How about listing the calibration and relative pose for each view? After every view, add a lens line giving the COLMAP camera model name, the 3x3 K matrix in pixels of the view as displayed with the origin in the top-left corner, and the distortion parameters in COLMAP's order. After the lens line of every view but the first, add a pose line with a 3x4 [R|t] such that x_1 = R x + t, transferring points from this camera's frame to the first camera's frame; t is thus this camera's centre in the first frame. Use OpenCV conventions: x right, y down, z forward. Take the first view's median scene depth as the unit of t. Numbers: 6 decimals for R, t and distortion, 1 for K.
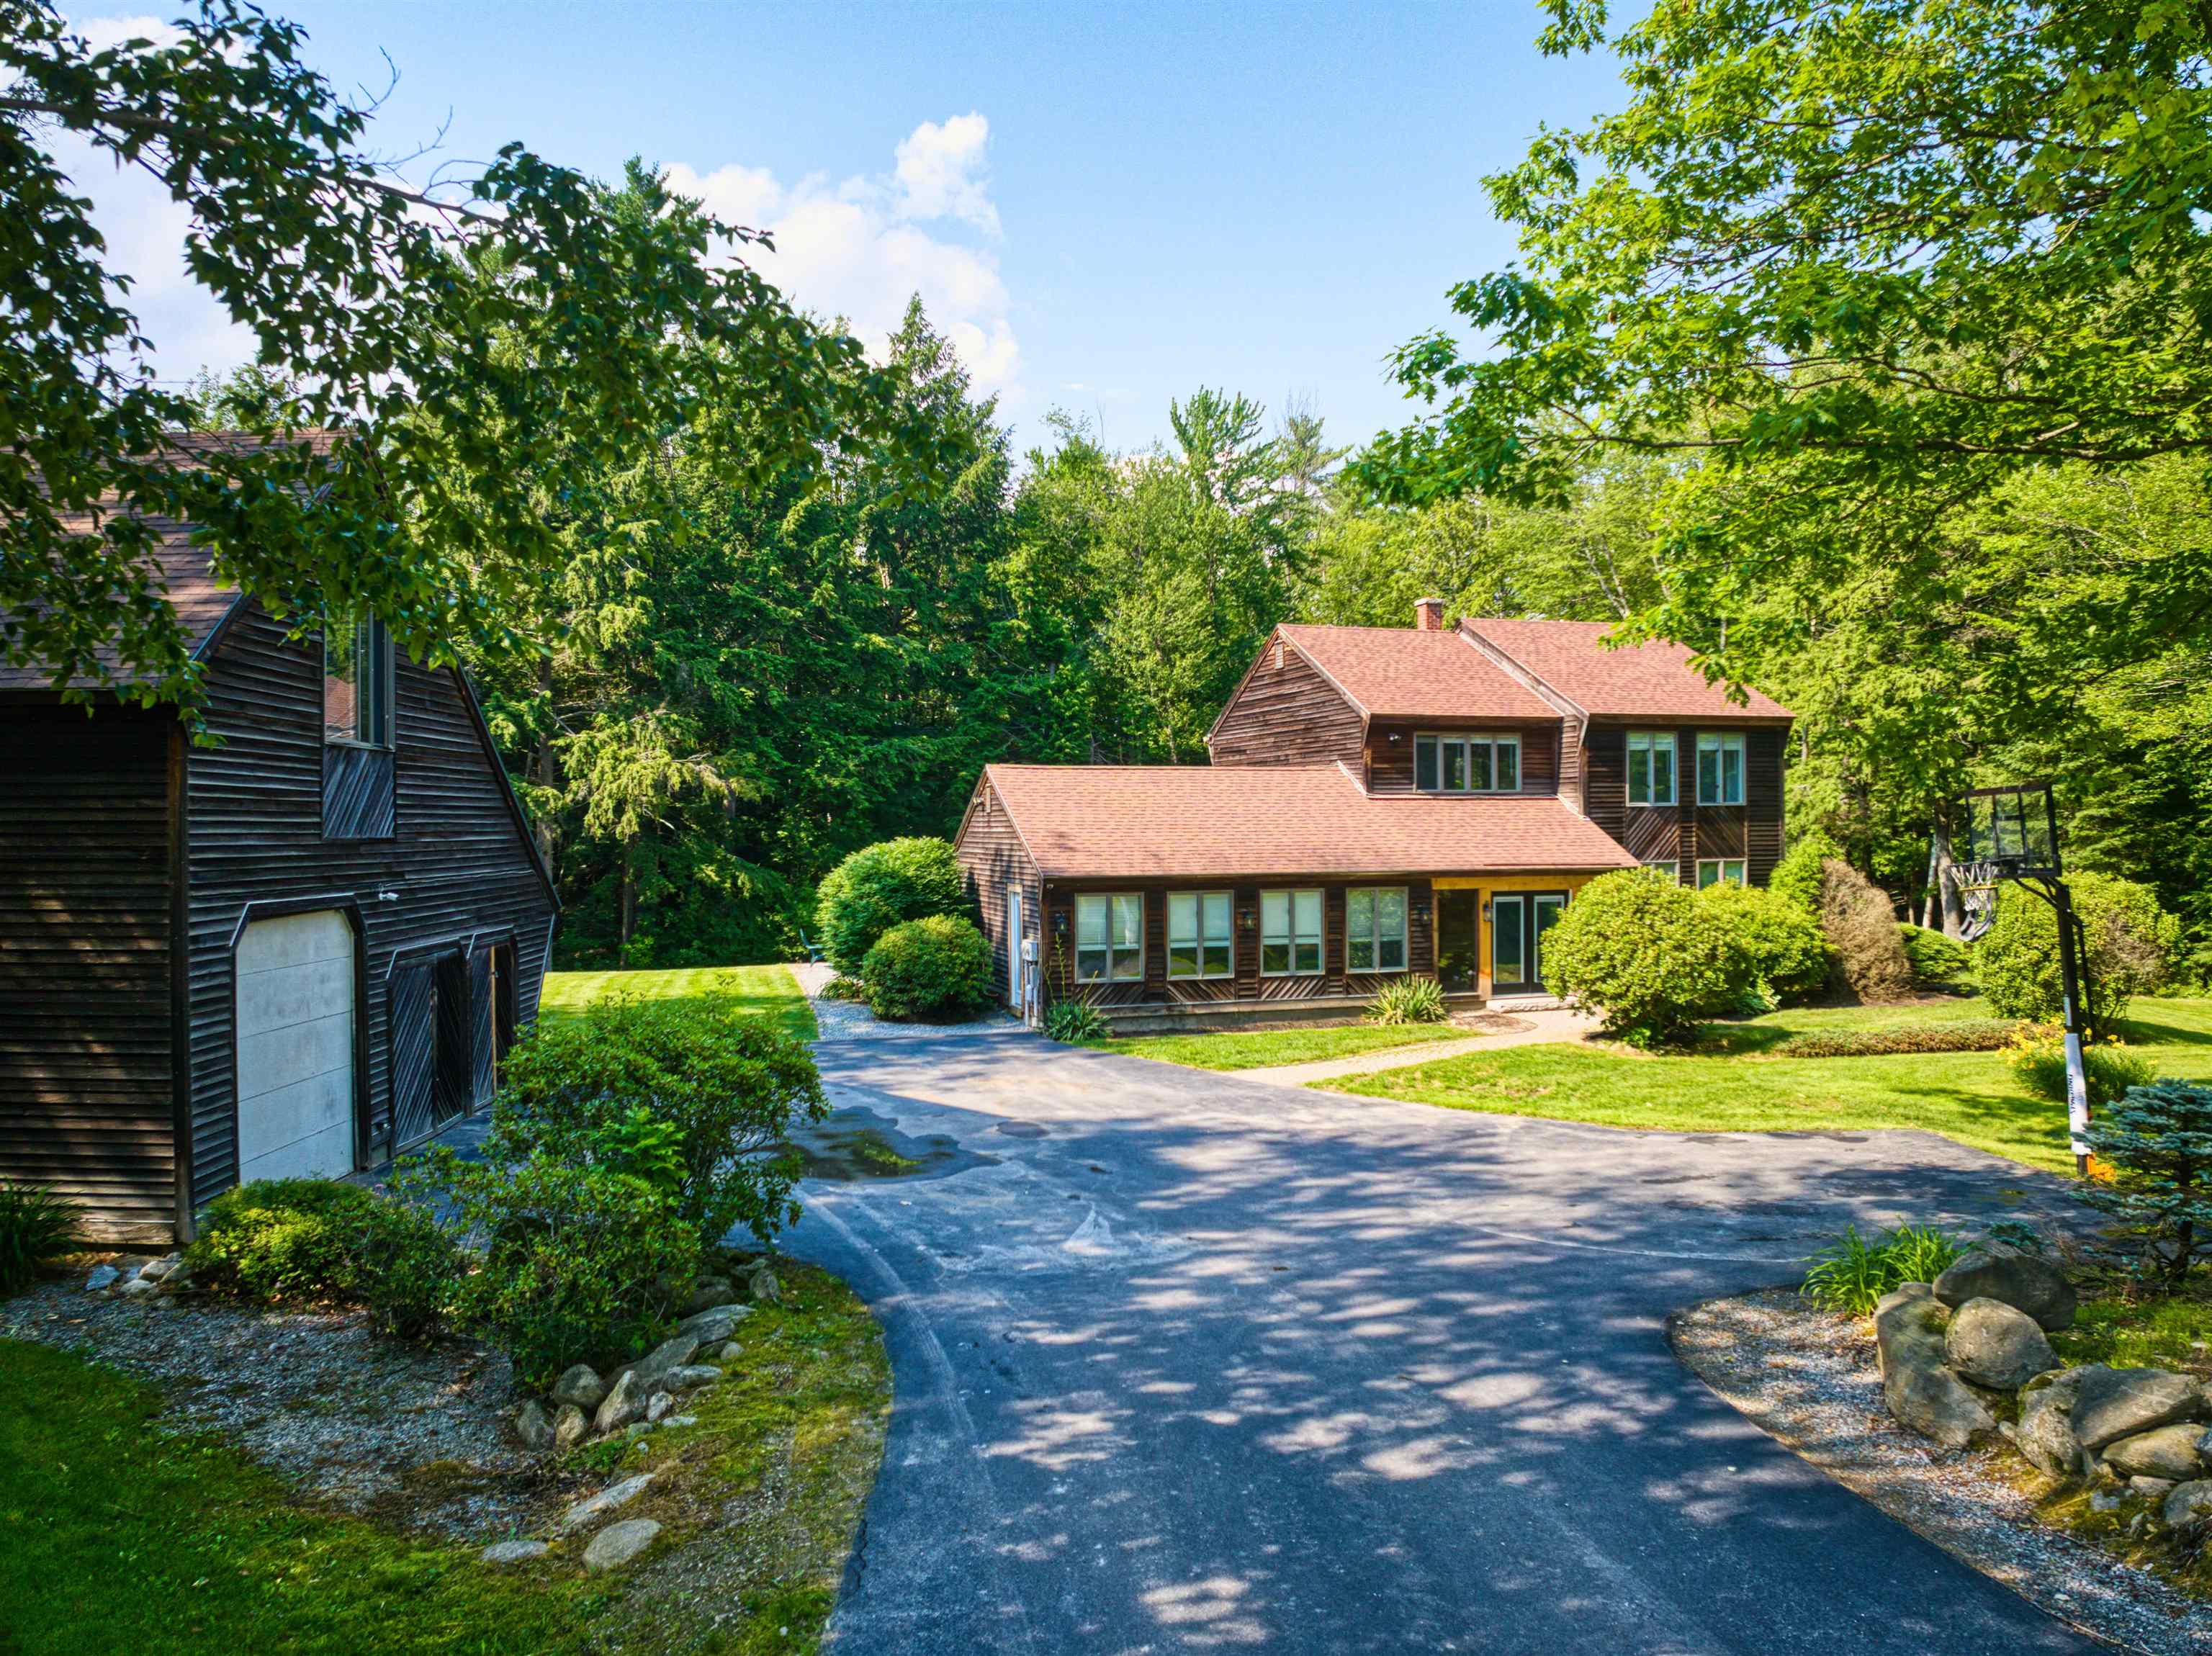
lens RADIAL K [[1651.9, 0, 1118.3], [0, 1651.9, 822.7], [0, 0, 1]] dist [-0.092401, -0.003379]
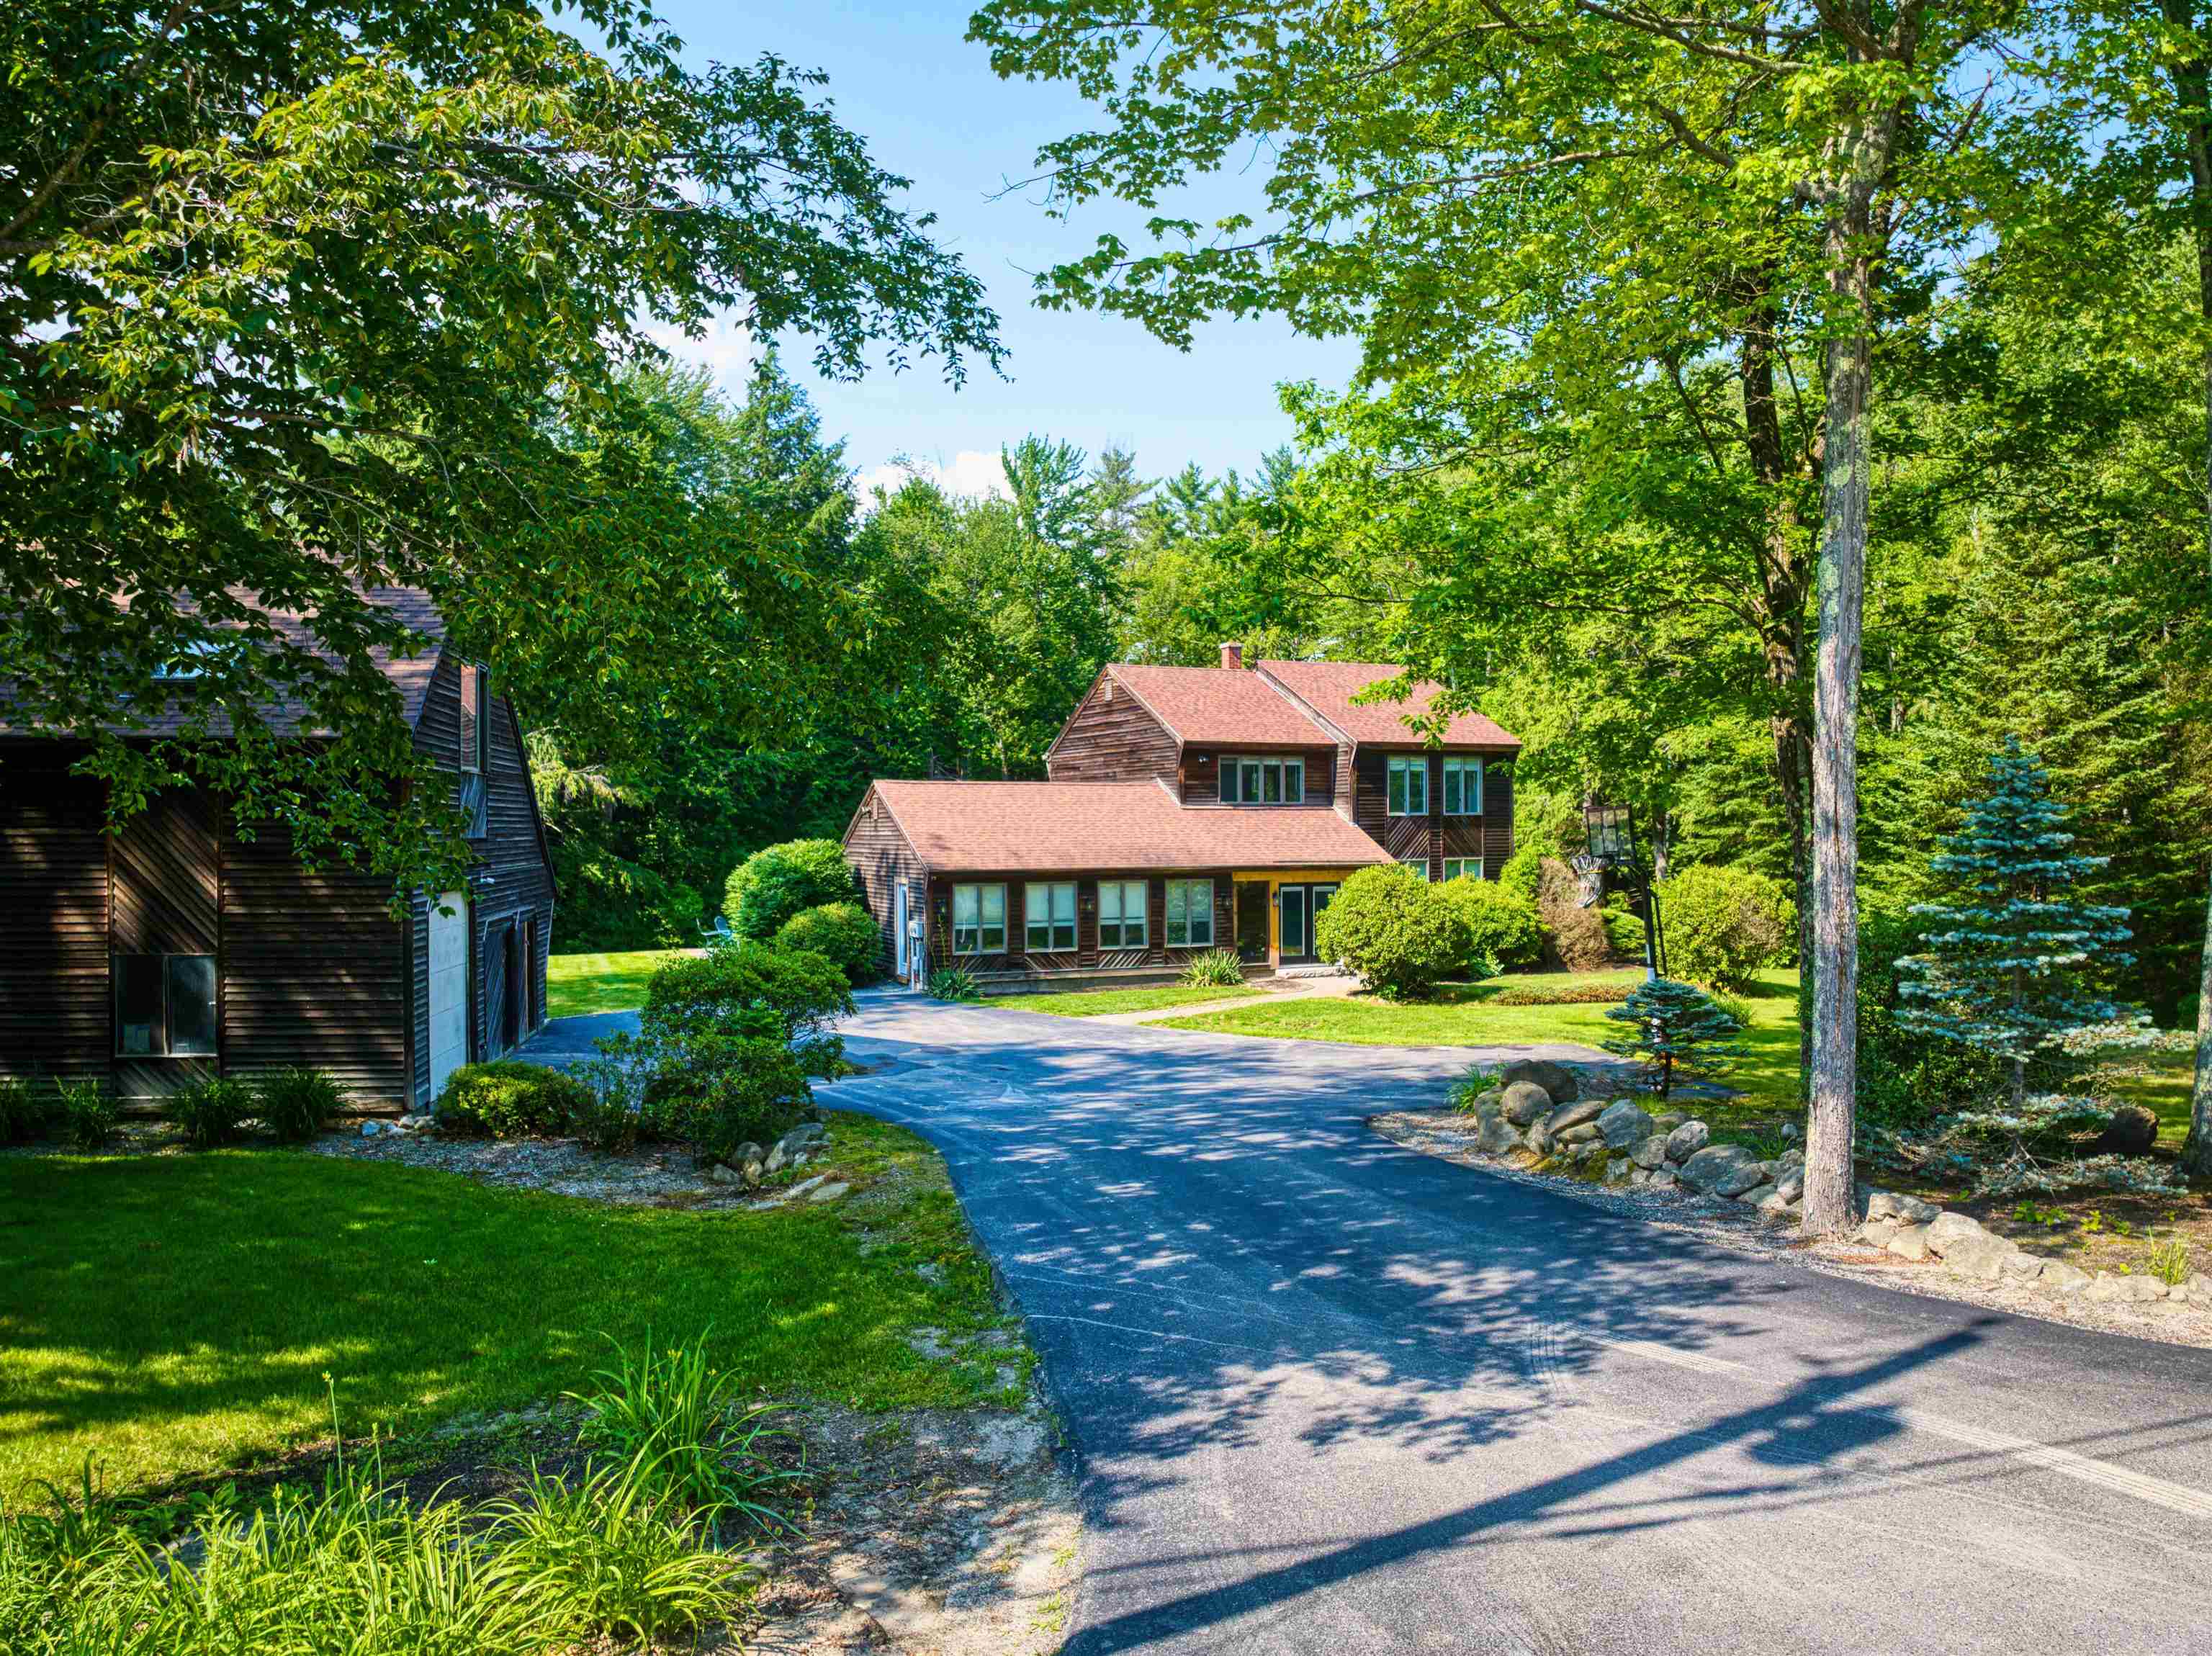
lens RADIAL K [[1651.9, 0, 1118.3], [0, 1651.9, 822.7], [0, 0, 1]] dist [-0.092401, -0.003379]
pose [[0.992965, 0.002852, 0.118370, -0.042824], [-0.002556, 0.999993, -0.002659, -0.000646], [-0.118377, 0.002338, 0.992966, -0.227748]]
